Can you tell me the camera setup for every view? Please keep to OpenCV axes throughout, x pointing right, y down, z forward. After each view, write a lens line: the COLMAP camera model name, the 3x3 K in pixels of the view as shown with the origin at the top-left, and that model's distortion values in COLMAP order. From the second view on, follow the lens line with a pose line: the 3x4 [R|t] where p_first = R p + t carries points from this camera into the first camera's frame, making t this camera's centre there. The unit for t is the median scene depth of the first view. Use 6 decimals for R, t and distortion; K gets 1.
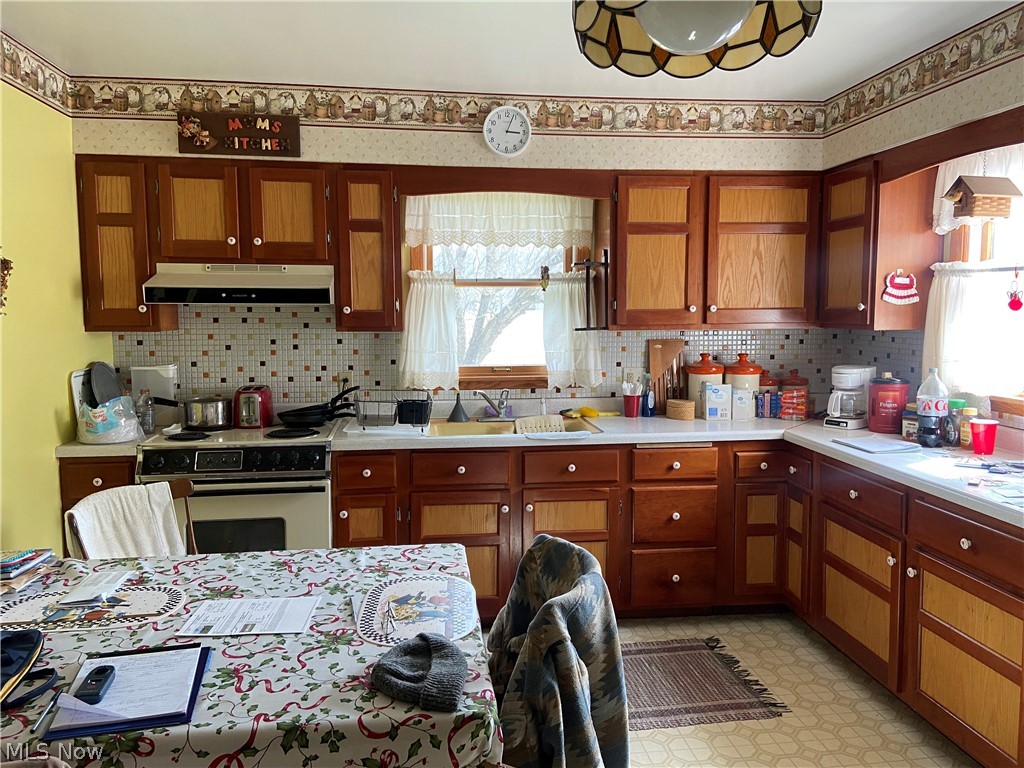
lens RADIAL K [[778.3, 0, 510.9], [0, 778.3, 372.6], [0, 0, 1]] dist [0.127972, -0.154378]
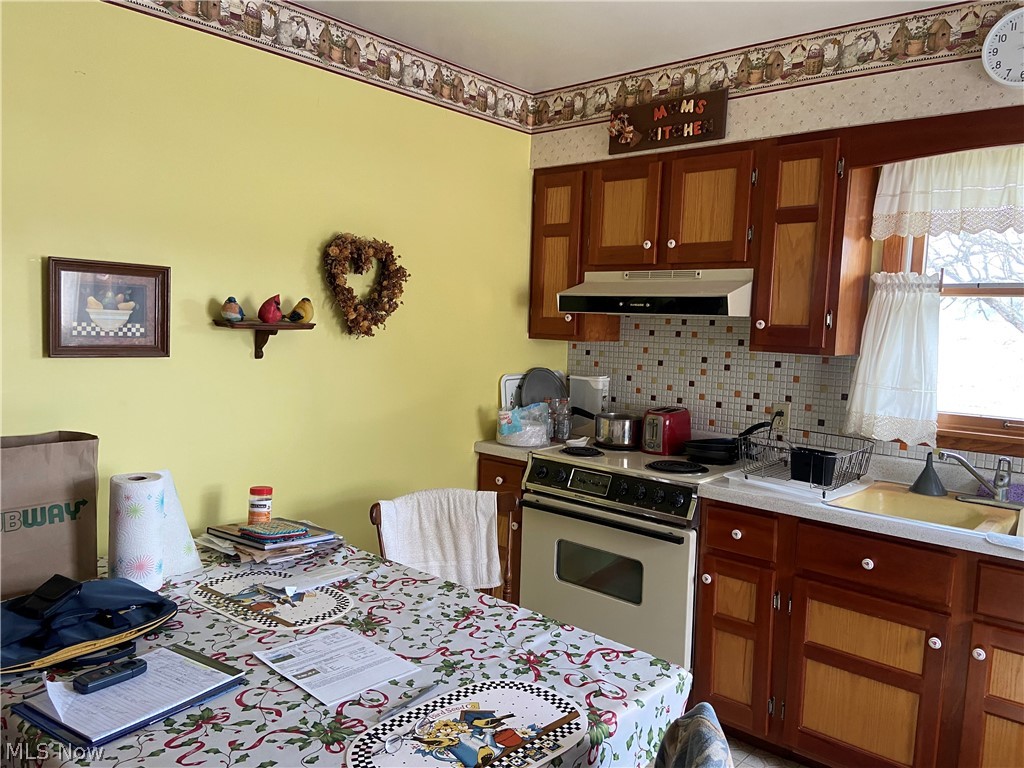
lens RADIAL K [[779.4, 0, 503.4], [0, 779.4, 379.4], [0, 0, 1]] dist [0.118531, -0.154875]
pose [[0.654605, 0.083808, -0.751311, 0.222890], [-0.094784, 0.995092, 0.028418, -0.022968], [0.750006, 0.052610, 0.659336, 0.290494]]
